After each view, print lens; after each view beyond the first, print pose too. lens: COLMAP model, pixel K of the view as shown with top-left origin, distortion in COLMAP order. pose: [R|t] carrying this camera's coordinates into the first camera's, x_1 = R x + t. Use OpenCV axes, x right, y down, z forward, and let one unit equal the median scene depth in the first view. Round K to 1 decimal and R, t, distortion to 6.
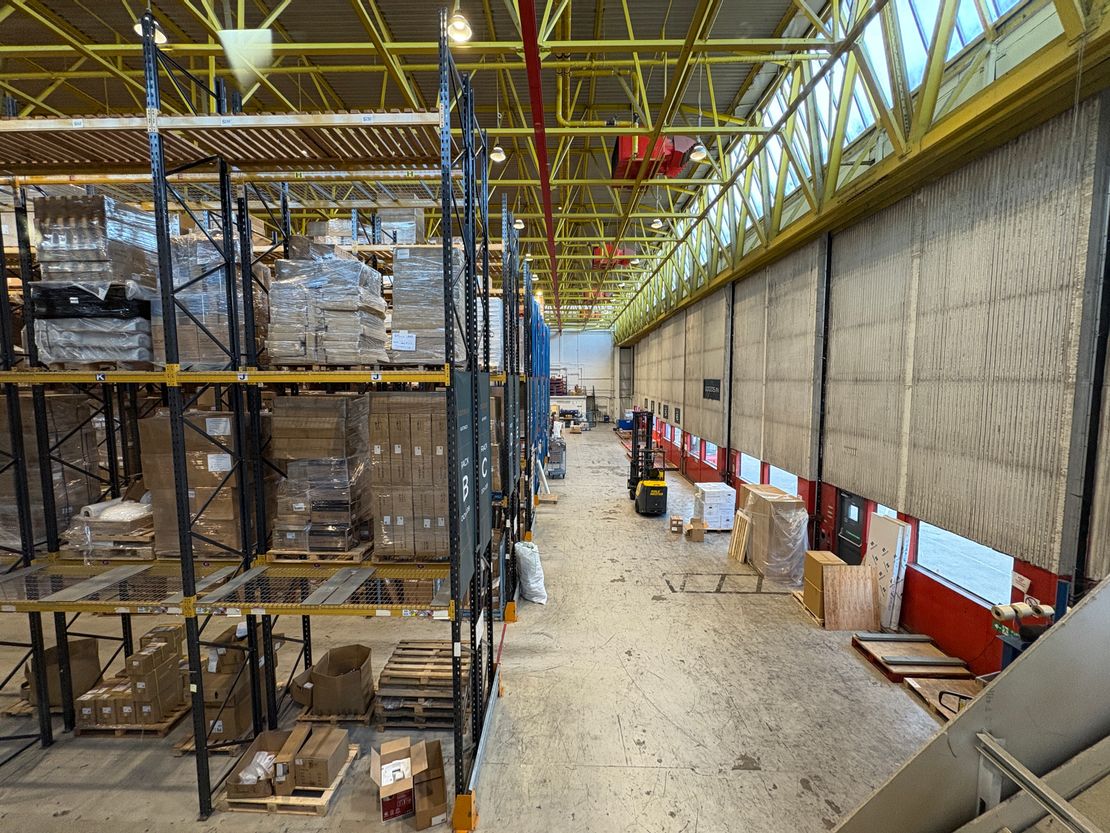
lens RADIAL K [[436.0, 0, 554.3], [0, 436.0, 413.0], [0, 0, 1]] dist [0.002960, 0.000433]
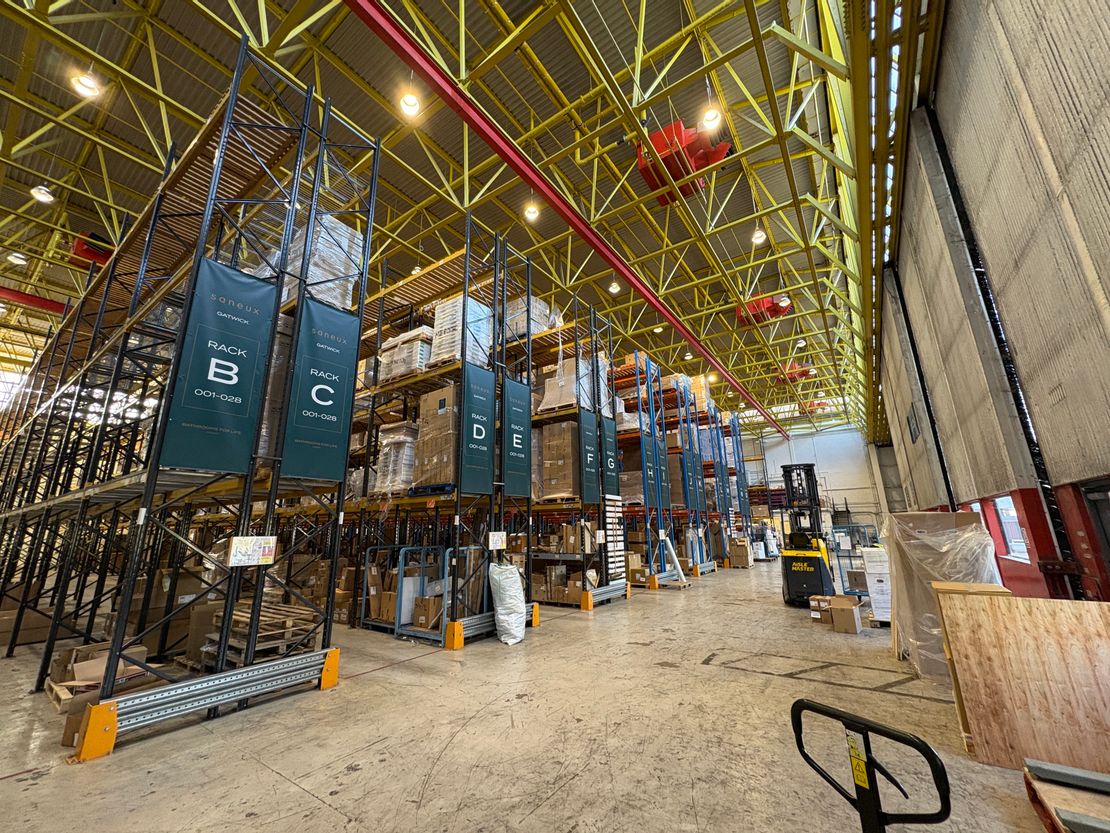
lens RADIAL K [[436.0, 0, 554.3], [0, 436.0, 413.0], [0, 0, 1]] dist [0.002960, 0.000433]
pose [[0.833372, -0.156508, -0.530090, 0.700956], [-0.023757, 0.948042, -0.317256, 0.412251], [0.552201, 0.276986, 0.786354, 0.472687]]
